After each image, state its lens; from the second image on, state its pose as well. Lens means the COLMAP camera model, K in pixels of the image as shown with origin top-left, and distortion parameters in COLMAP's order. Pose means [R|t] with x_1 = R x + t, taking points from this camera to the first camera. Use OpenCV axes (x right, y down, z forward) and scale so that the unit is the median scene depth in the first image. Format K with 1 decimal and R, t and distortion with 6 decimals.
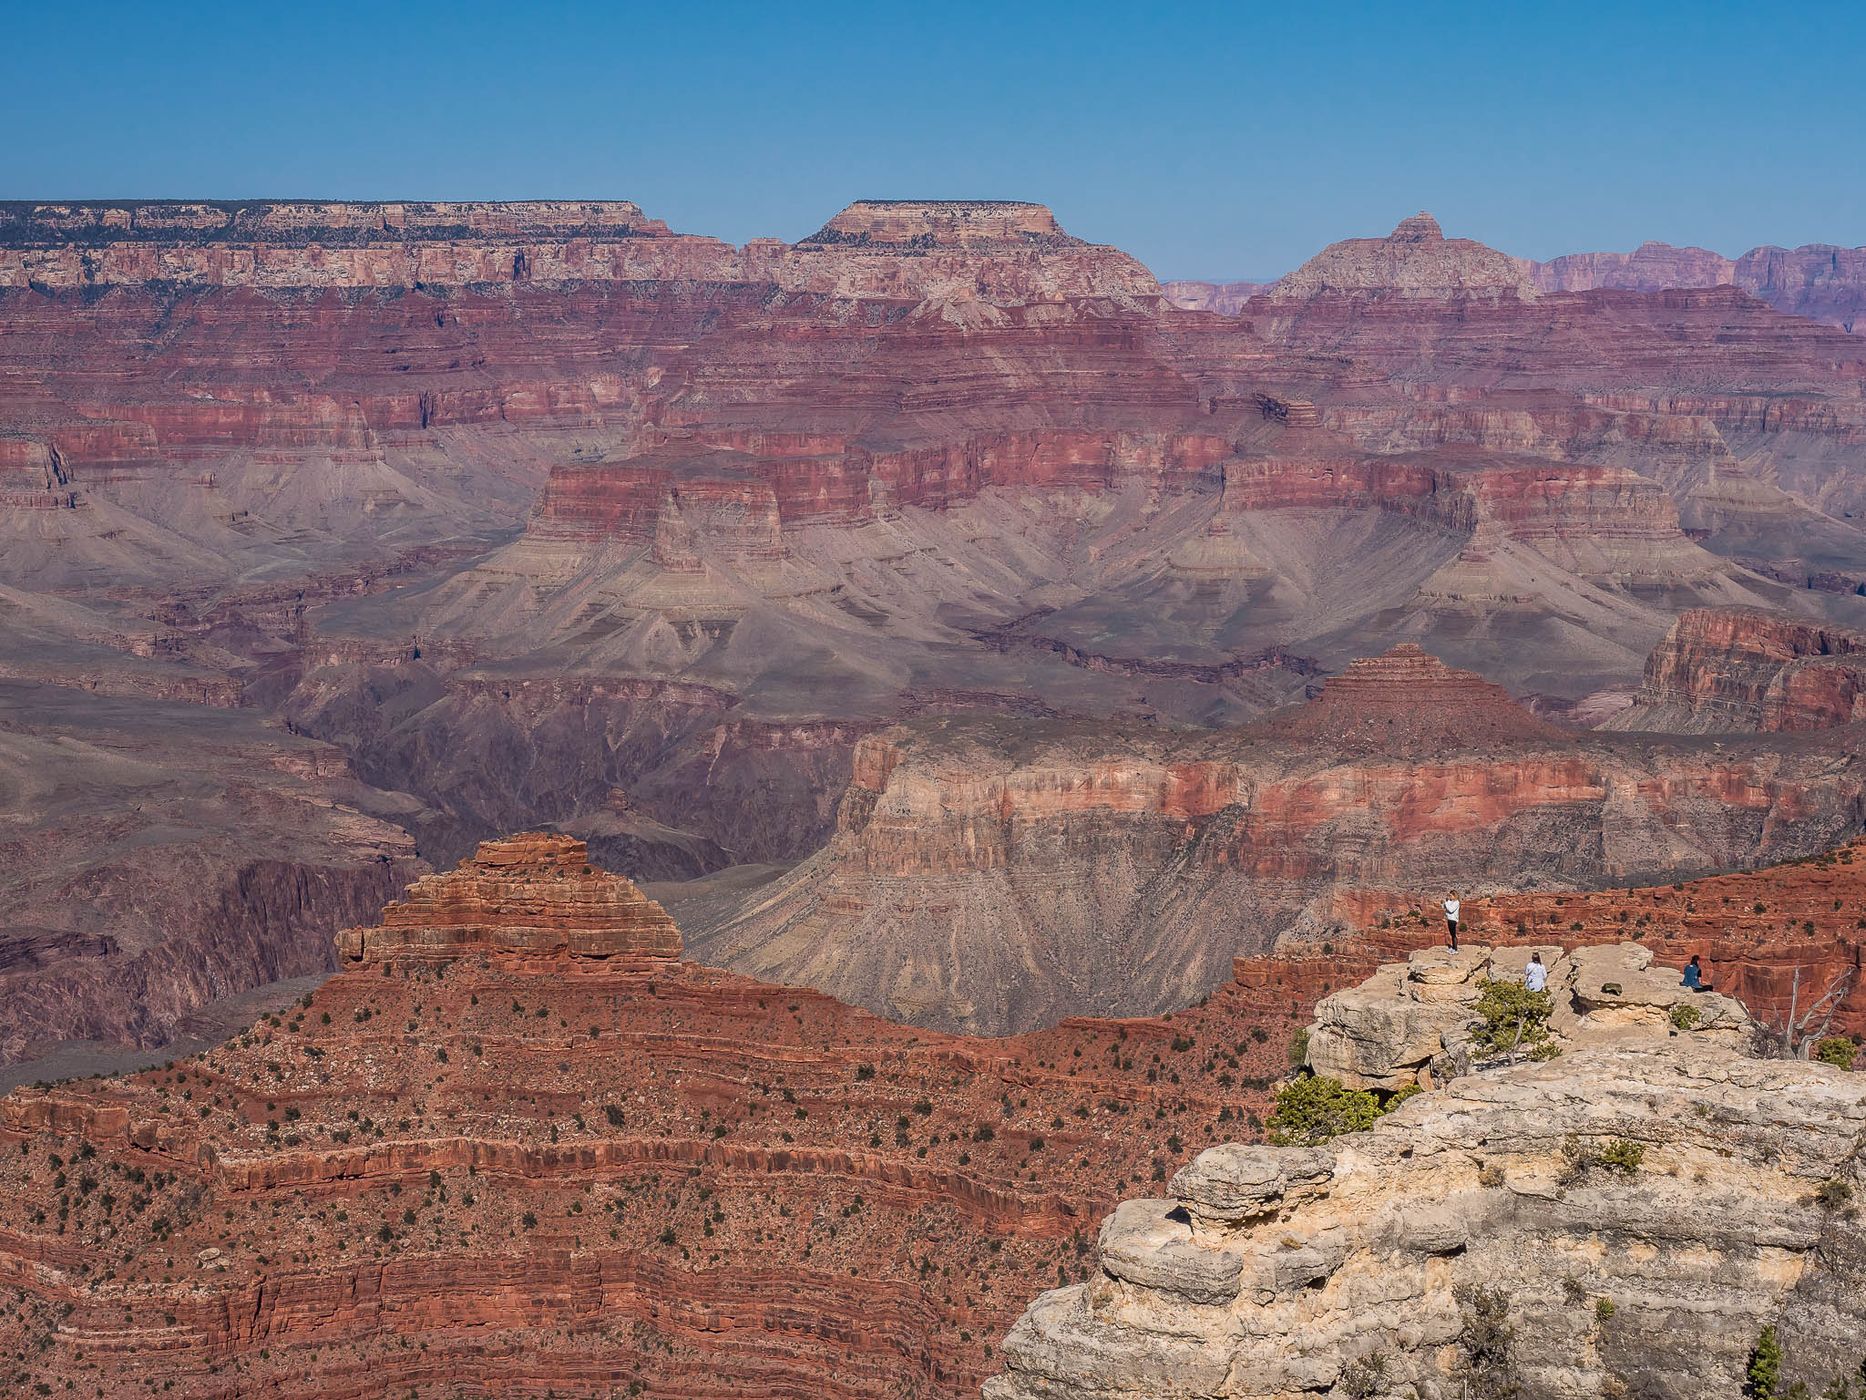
lens RADIAL K [[6193.4, 0, 932.6], [0, 6193.4, 698.3], [0, 0, 1]] dist [-0.000333, 0.000000]
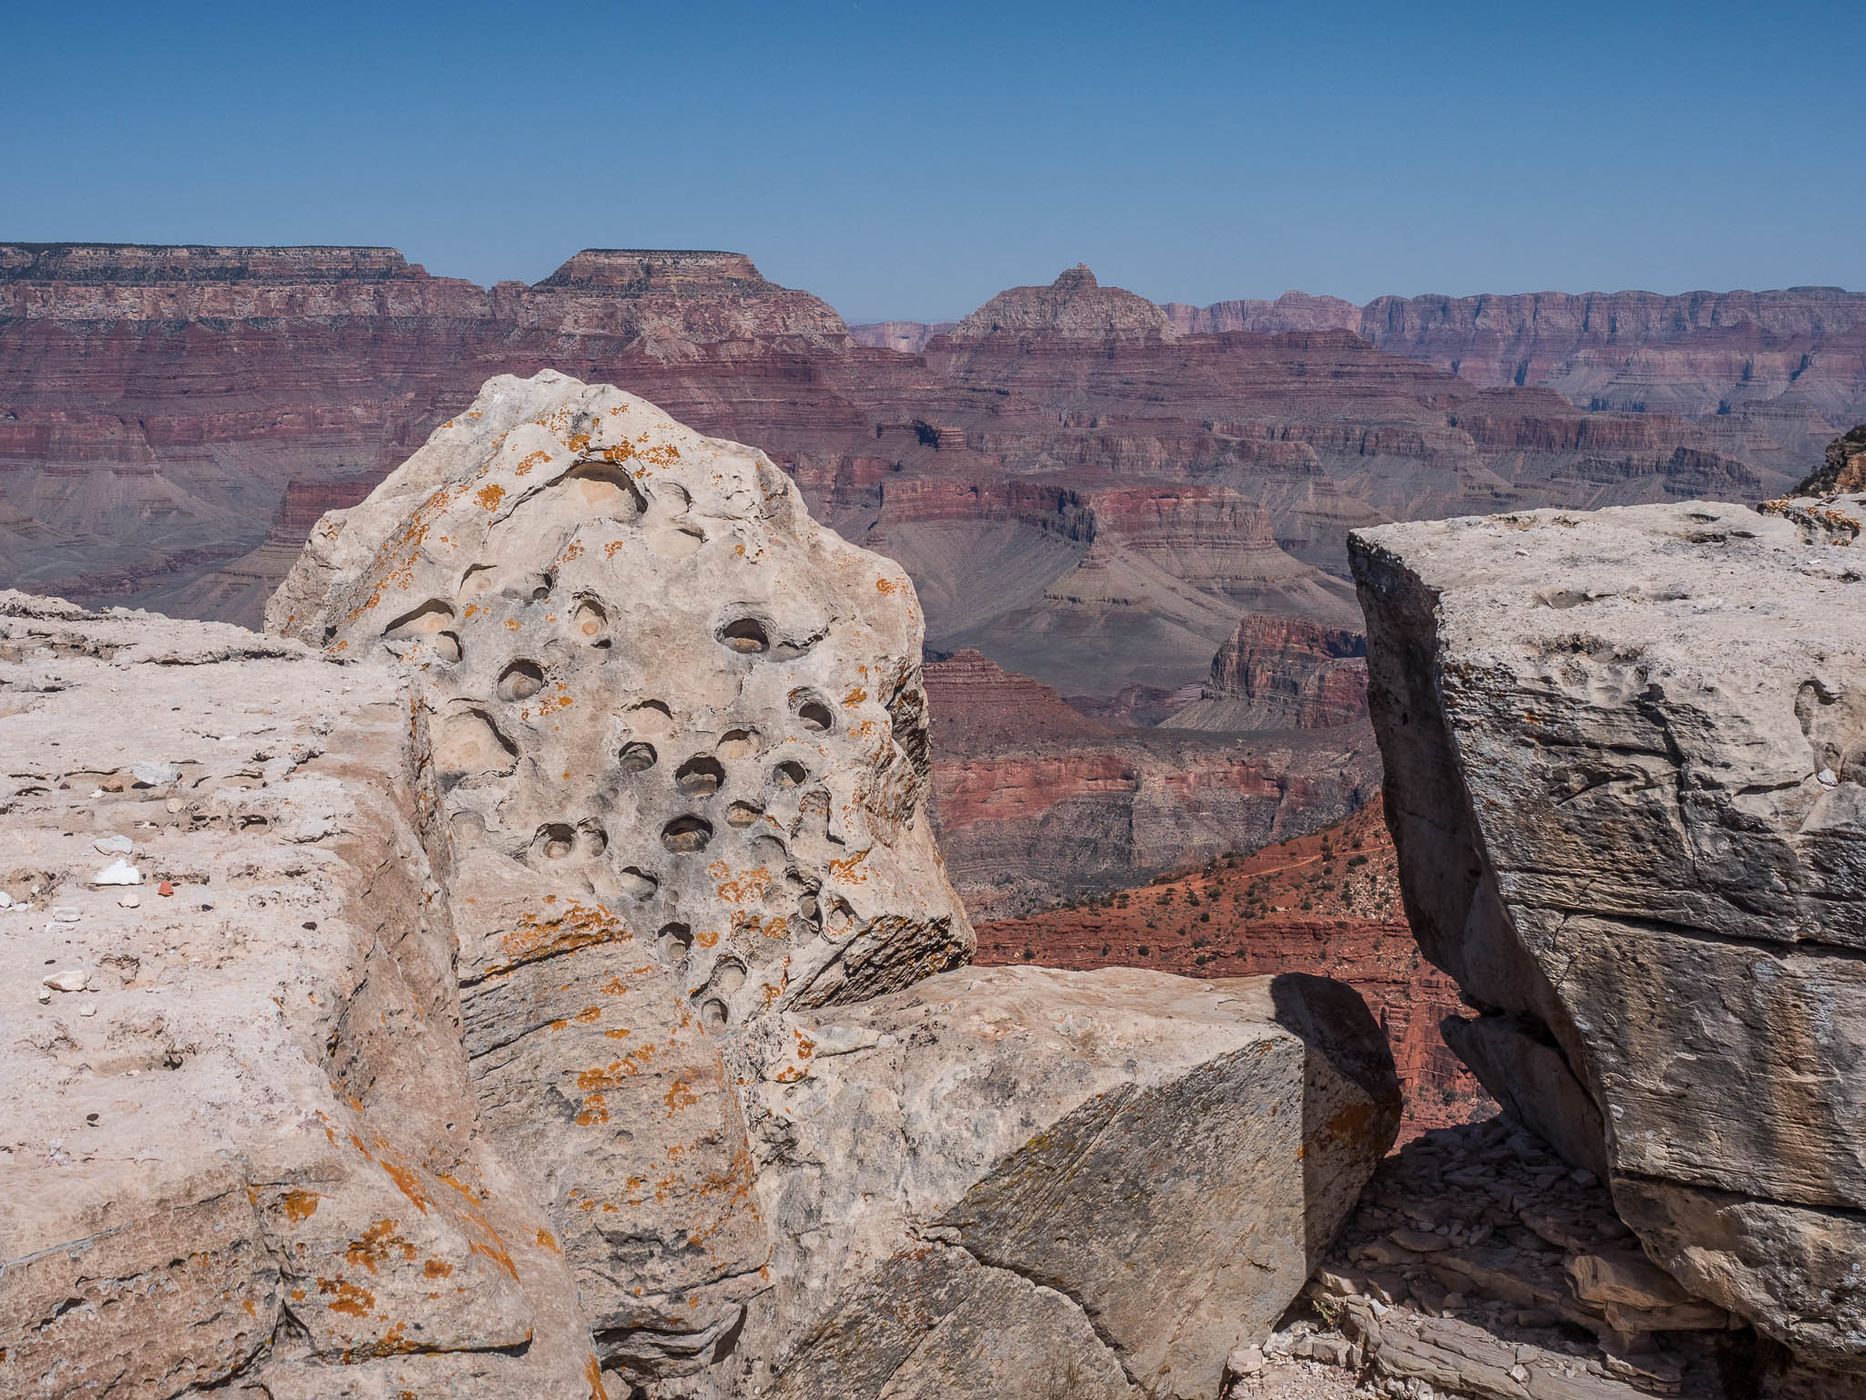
lens RADIAL K [[6193.4, 0, 933.3], [0, 6193.4, 701.4], [0, 0, 1]] dist [-0.000333, 0.000000]
pose [[0.992553, 0.001535, 0.121805, -0.086885], [-0.000507, 0.999964, -0.008471, 0.013084], [-0.121813, 0.008347, 0.992518, -0.145941]]
